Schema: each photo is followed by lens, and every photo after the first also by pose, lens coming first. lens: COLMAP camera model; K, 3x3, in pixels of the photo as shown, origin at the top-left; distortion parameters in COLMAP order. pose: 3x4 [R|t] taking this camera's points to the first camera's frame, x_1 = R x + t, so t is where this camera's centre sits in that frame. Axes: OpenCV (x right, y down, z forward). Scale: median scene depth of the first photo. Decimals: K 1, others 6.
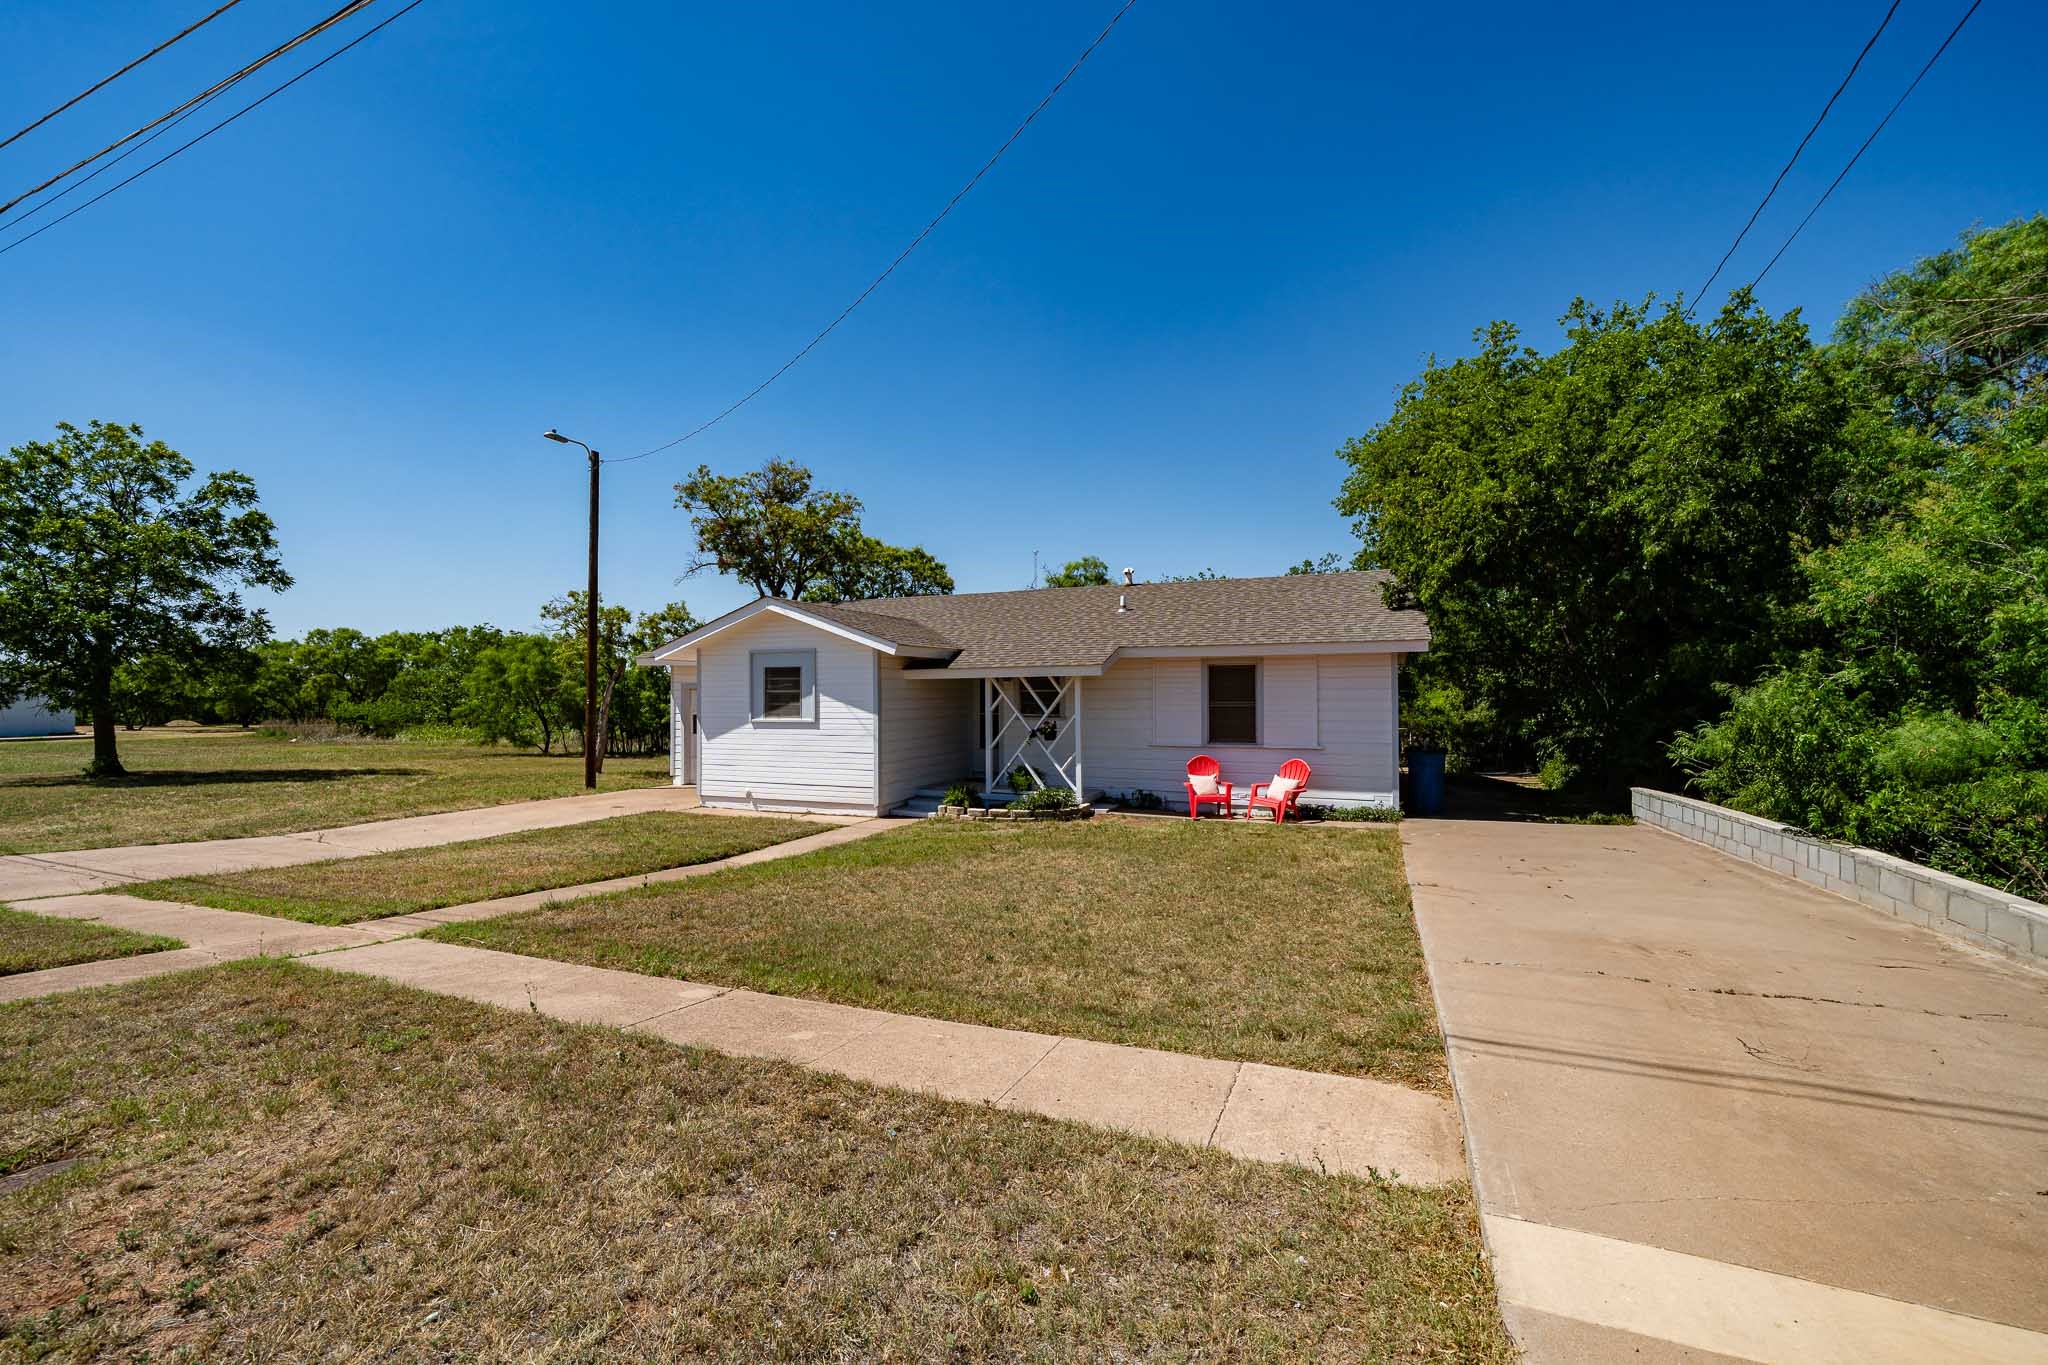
lens RADIAL K [[826.1, 0, 1029.4], [0, 826.1, 708.2], [0, 0, 1]] dist [-0.001324, -0.000081]
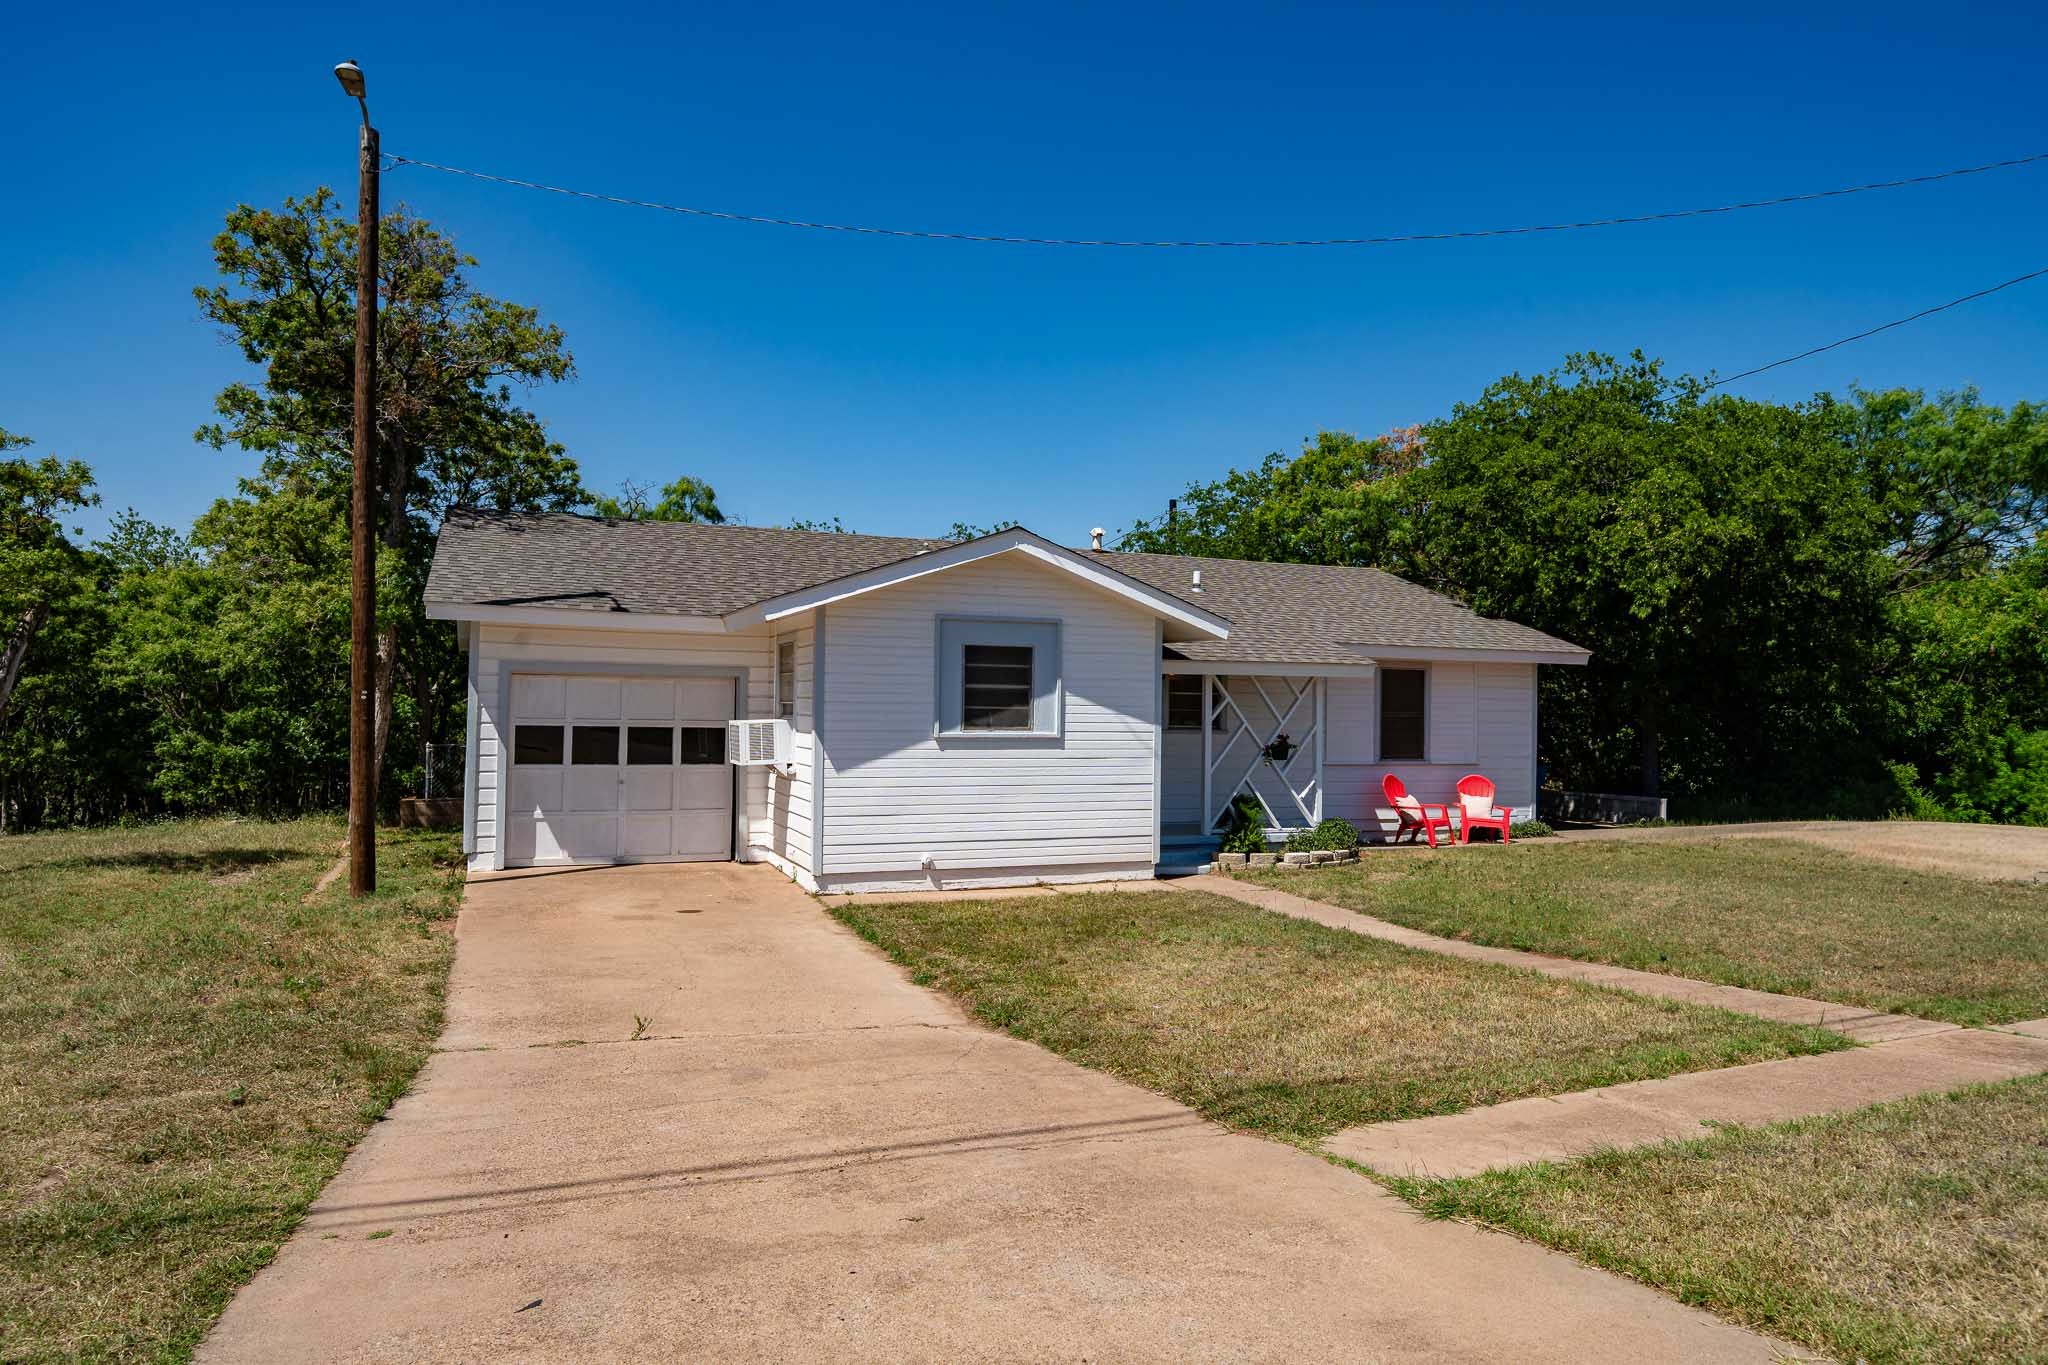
lens RADIAL K [[1221.0, 0, 1024.2], [0, 1221.0, 717.8], [0, 0, 1]] dist [-0.005720, -0.001850]
pose [[0.707688, 0.006759, 0.706493, -0.926126], [-0.006777, 0.999973, -0.002779, 0.004829], [-0.706493, -0.002821, 0.707714, 0.363540]]
